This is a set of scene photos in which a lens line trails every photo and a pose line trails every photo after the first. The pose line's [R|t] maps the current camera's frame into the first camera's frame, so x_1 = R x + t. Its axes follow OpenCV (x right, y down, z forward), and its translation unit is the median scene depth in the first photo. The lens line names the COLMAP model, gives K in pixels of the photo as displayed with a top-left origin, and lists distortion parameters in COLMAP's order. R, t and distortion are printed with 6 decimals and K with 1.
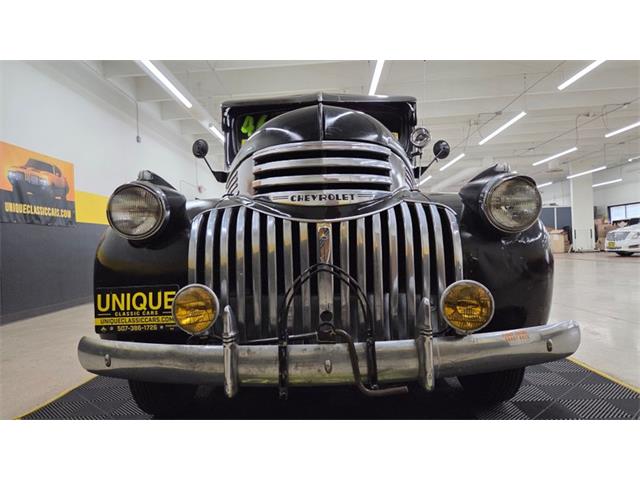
lens RADIAL K [[448.7, 0, 320.0], [0, 448.7, 240.0], [0, 0, 1]] dist [-0.000863, -0.002044]
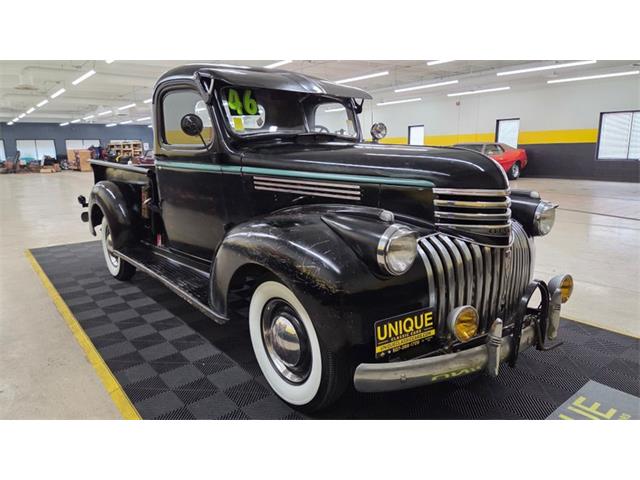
lens RADIAL K [[433.3, 0, 320.0], [0, 433.3, 240.0], [0, 0, 1]] dist [0.024307, -0.002647]
pose [[0.777176, -0.106190, 0.620259, -1.289403], [-0.021354, 0.980642, 0.194644, -0.311636], [-0.628921, -0.164517, 0.759864, 0.295495]]
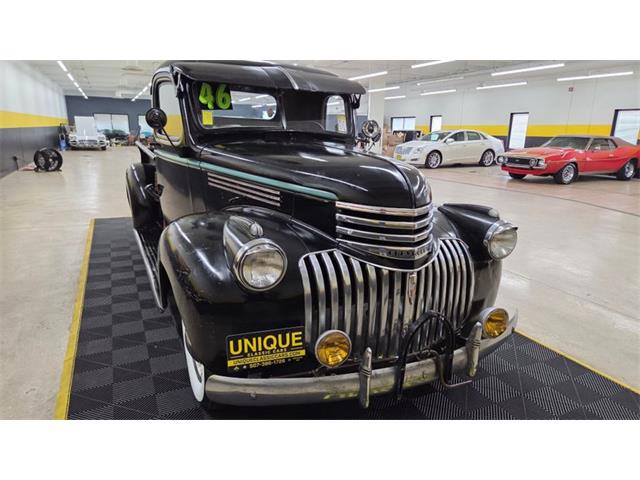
lens RADIAL K [[434.7, 0, 322.5], [0, 434.7, 248.7], [0, 0, 1]] dist [0.023023, -0.004798]
pose [[0.894714, -0.059922, 0.442601, -0.770079], [-0.063317, 0.963935, 0.258497, -0.406490], [-0.442128, -0.259305, 0.858652, 0.017442]]
